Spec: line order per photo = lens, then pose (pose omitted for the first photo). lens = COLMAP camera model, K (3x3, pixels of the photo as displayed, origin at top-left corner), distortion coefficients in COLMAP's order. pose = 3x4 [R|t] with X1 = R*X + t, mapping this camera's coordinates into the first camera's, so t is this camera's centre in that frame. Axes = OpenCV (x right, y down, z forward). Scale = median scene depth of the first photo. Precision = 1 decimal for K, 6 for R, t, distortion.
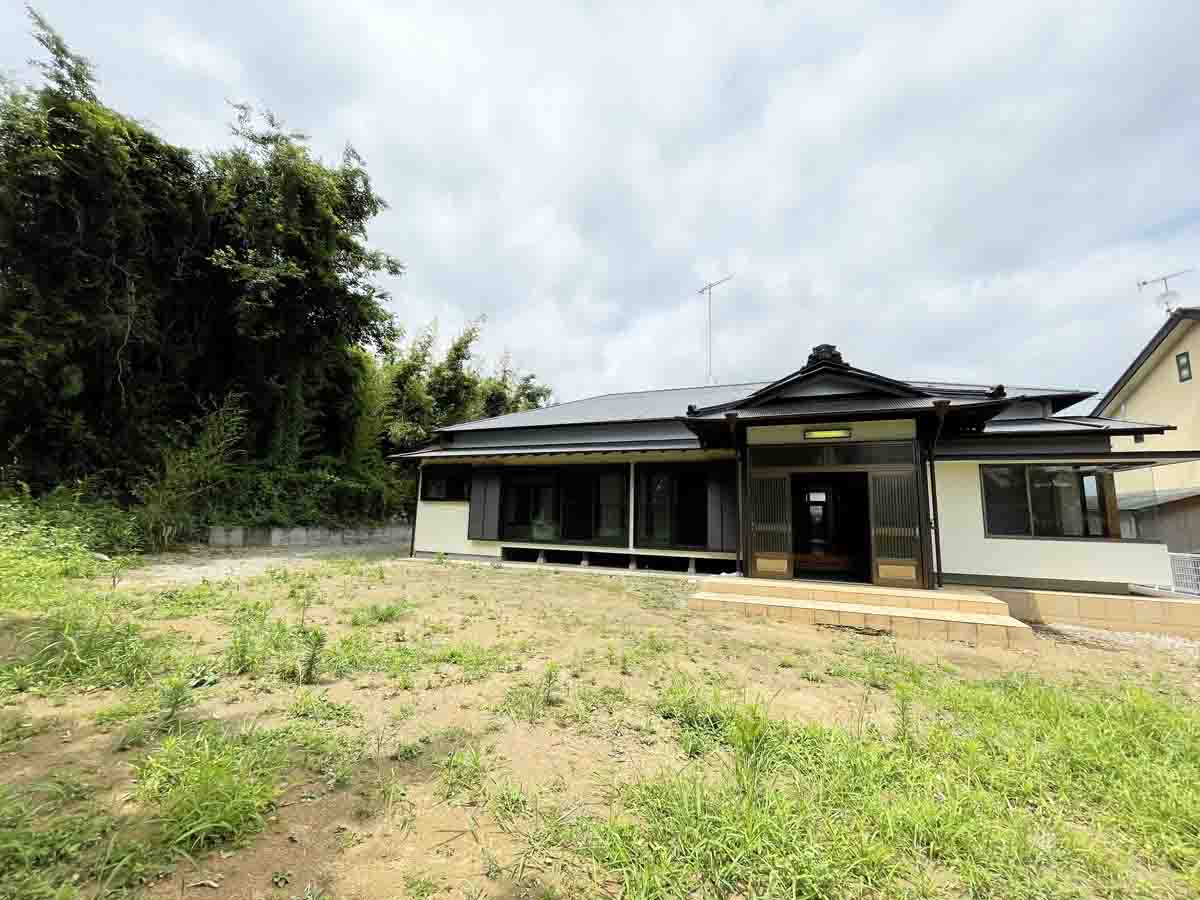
lens RADIAL K [[487.1, 0, 601.7], [0, 487.1, 446.8], [0, 0, 1]] dist [-0.004055, 0.001183]
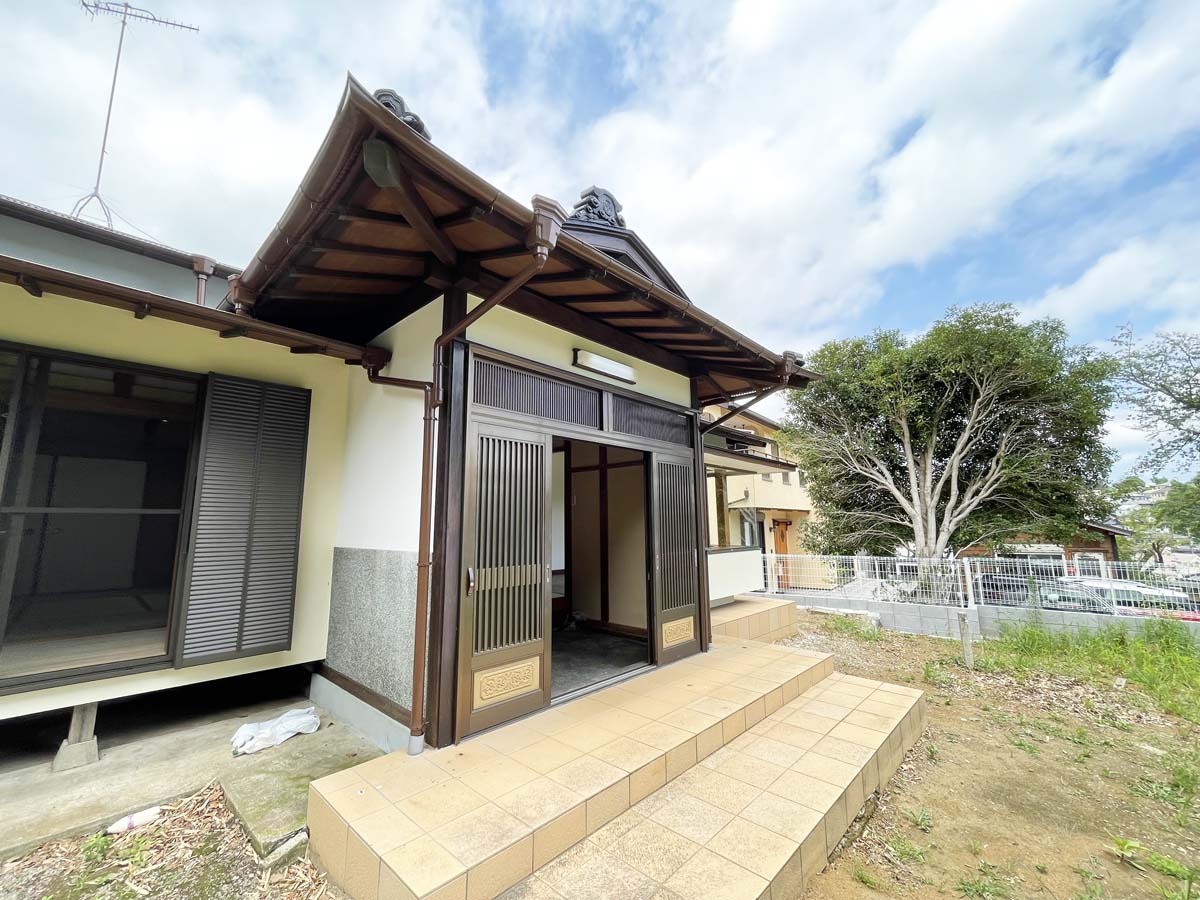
lens RADIAL K [[487.1, 0, 591.8], [0, 487.1, 453.7], [0, 0, 1]] dist [-0.004055, 0.001183]
pose [[0.345143, 0.112949, 0.931729, 0.011869], [-0.119822, 0.989912, -0.075616, 0.063385], [-0.930870, -0.085544, 0.355195, 0.544177]]
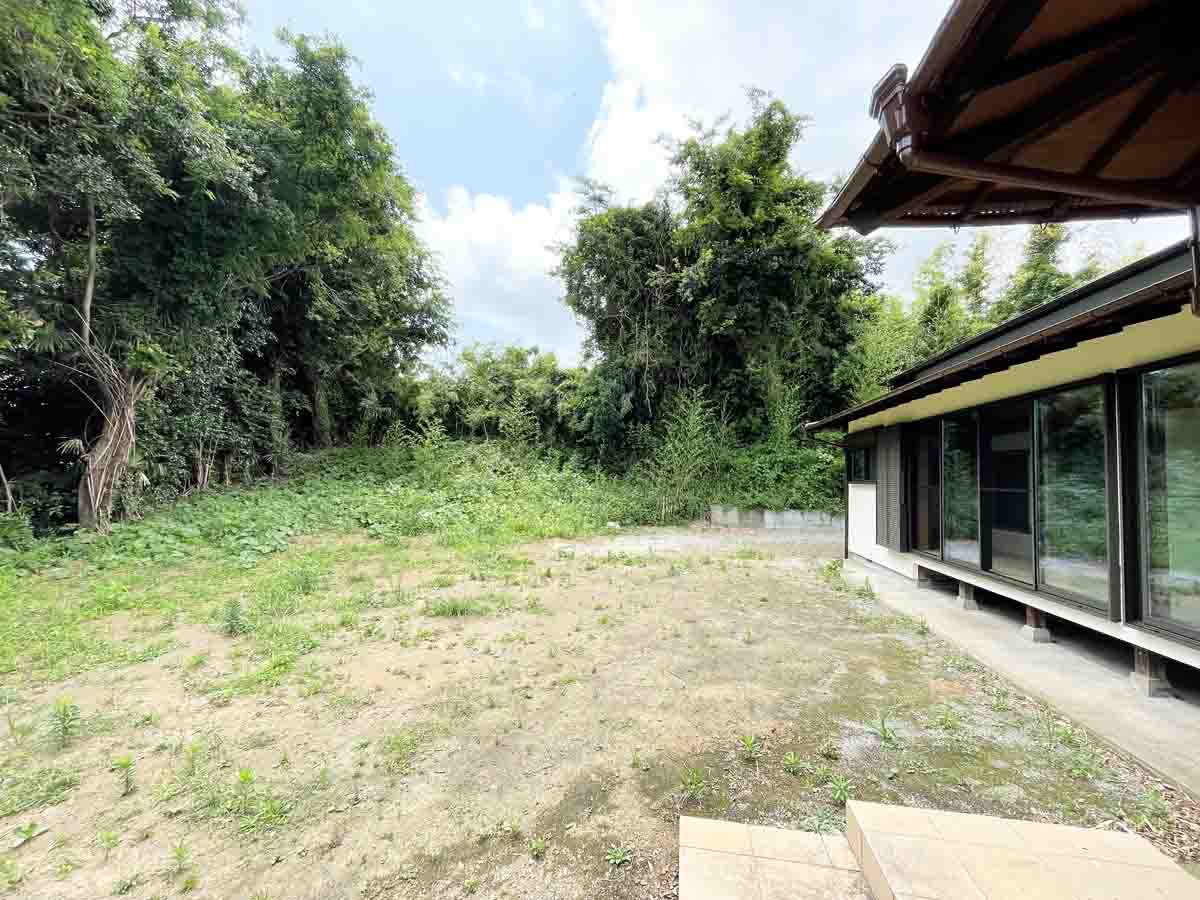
lens RADIAL K [[487.1, 0, 598.4], [0, 487.1, 449.9], [0, 0, 1]] dist [-0.004055, 0.001183]
pose [[0.223928, -0.071507, -0.971979, 0.274318], [0.123420, 0.991356, -0.044498, 0.052198], [0.966759, -0.109997, 0.230818, 0.514194]]
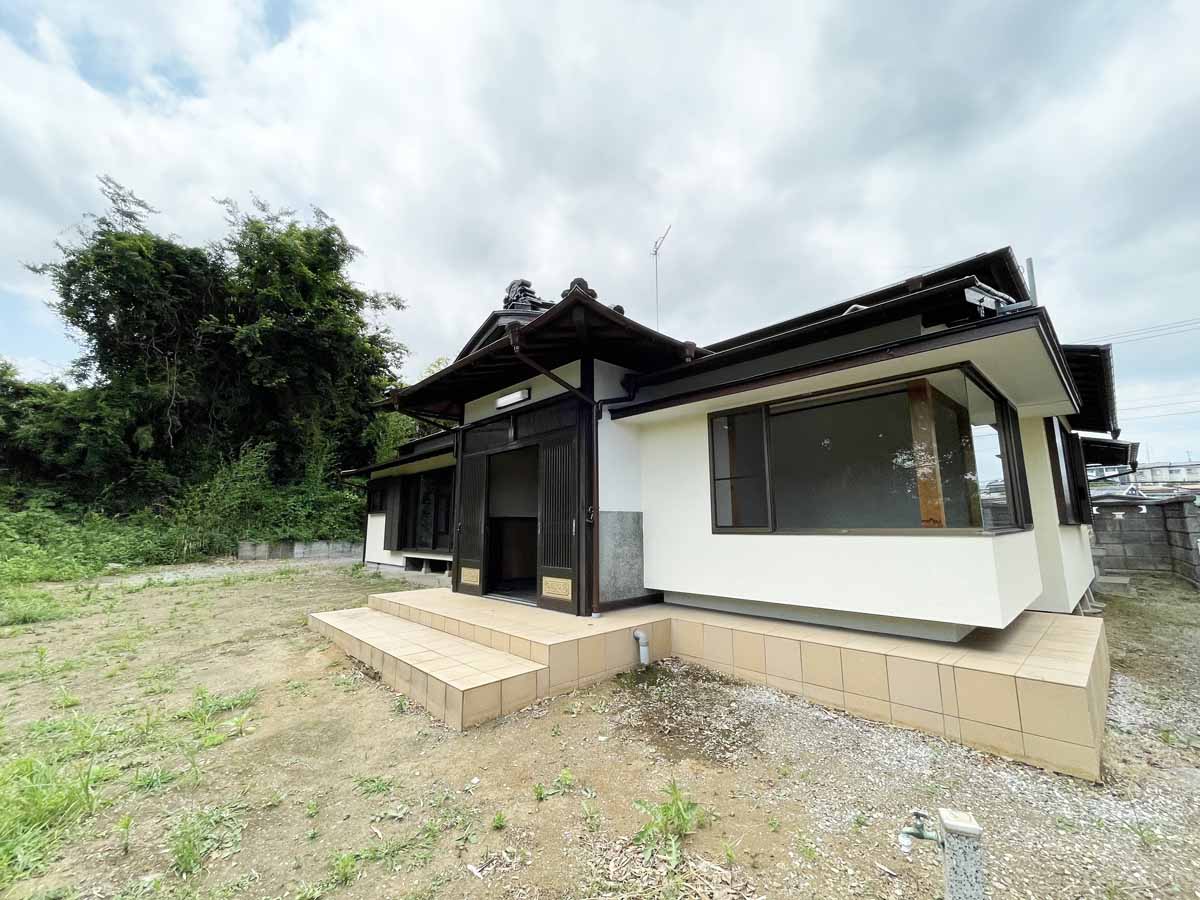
lens RADIAL K [[487.1, 0, 600.4], [0, 487.1, 444.0], [0, 0, 1]] dist [-0.004055, 0.001183]
pose [[0.912661, -0.100847, -0.396081, 0.566658], [0.090377, 0.994888, -0.045060, 0.057076], [0.398601, 0.005328, 0.917109, 0.244585]]
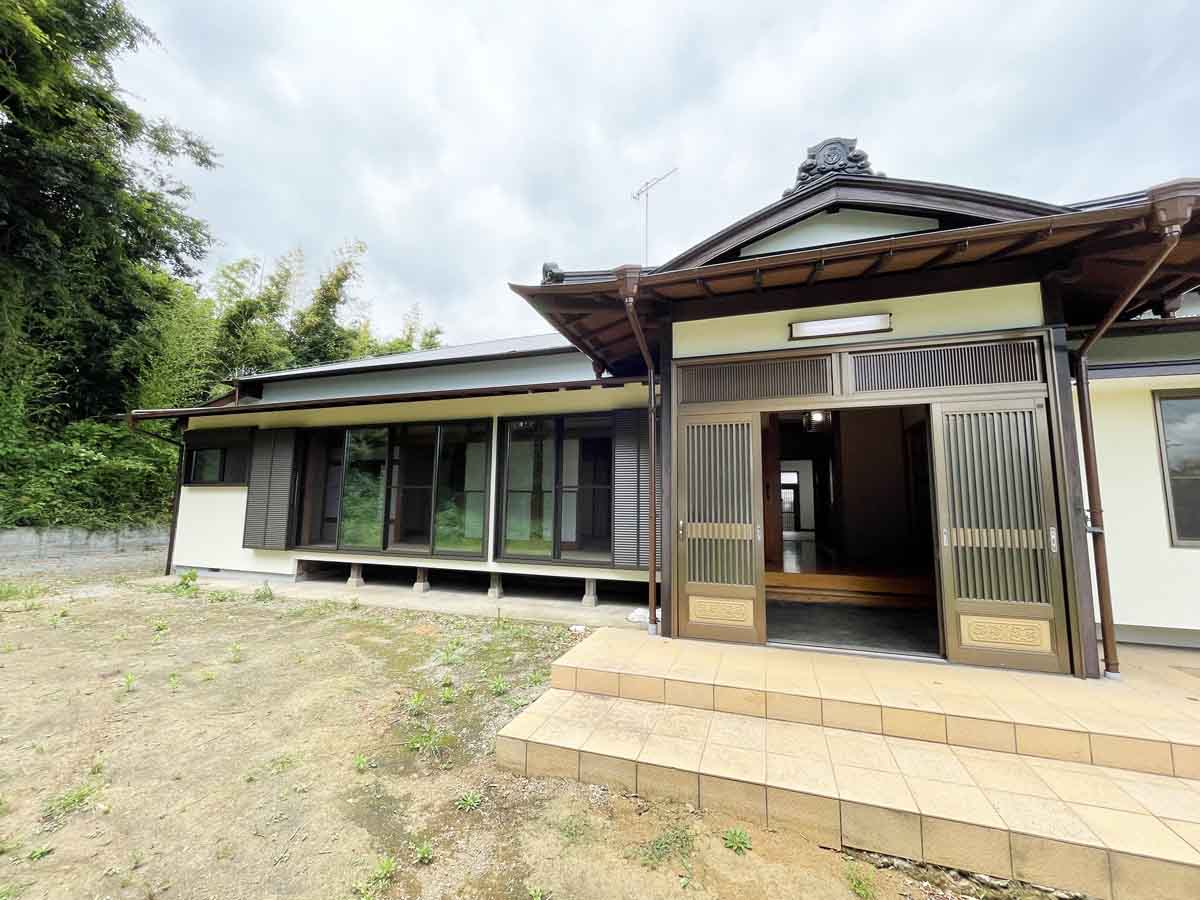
lens RADIAL K [[487.1, 0, 600.4], [0, 487.1, 448.1], [0, 0, 1]] dist [-0.004055, 0.001183]
pose [[0.997639, -0.004611, 0.068524, 0.134285], [0.002668, 0.999592, 0.028424, 0.048989], [-0.068627, -0.028174, 0.997245, 0.360926]]
